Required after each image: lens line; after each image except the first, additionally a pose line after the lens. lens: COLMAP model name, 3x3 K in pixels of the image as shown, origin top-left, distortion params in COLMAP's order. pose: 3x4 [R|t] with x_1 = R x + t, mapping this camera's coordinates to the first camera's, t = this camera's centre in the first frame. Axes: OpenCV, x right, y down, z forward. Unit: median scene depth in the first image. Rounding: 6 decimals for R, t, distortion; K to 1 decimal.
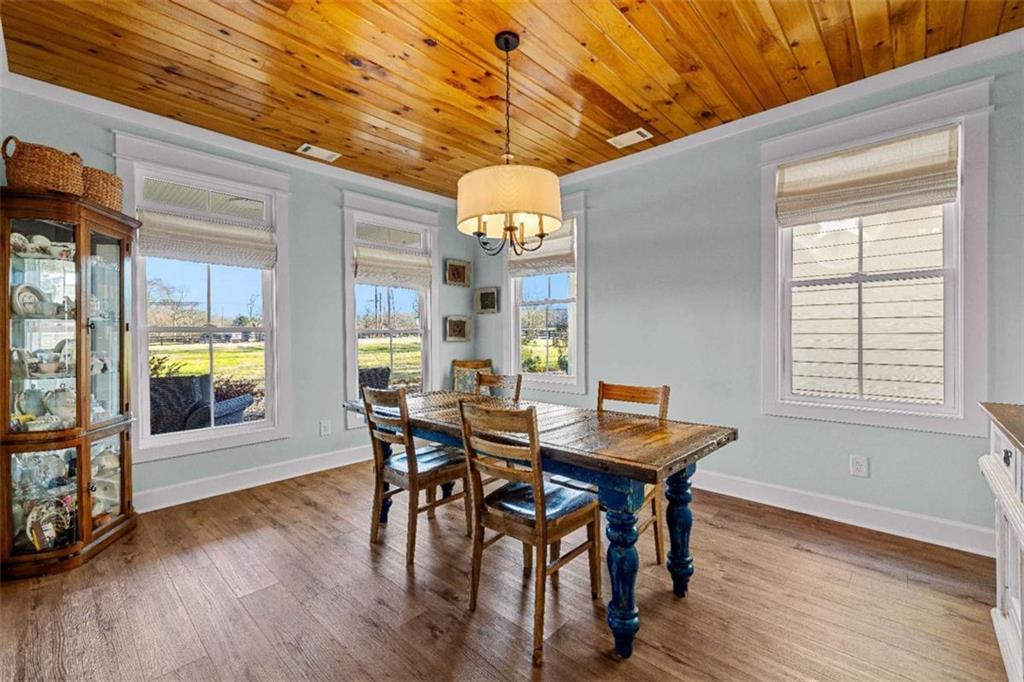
lens RADIAL K [[429.5, 0, 510.6], [0, 429.5, 339.2], [0, 0, 1]] dist [0.000922, 0.000353]
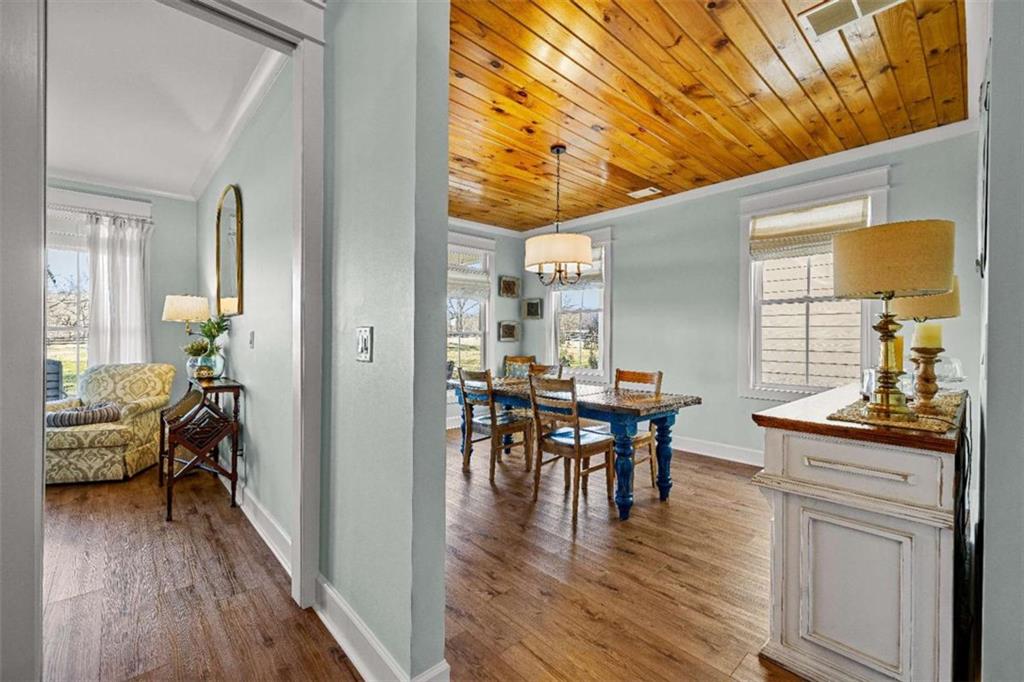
lens RADIAL K [[437.8, 0, 510.6], [0, 437.8, 337.7], [0, 0, 1]] dist [0.017598, 0.000177]
pose [[0.997583, 0.012023, -0.068436, -0.054471], [-0.012478, 0.999903, -0.006230, 0.004228], [0.068354, 0.007069, 0.997636, -0.522418]]
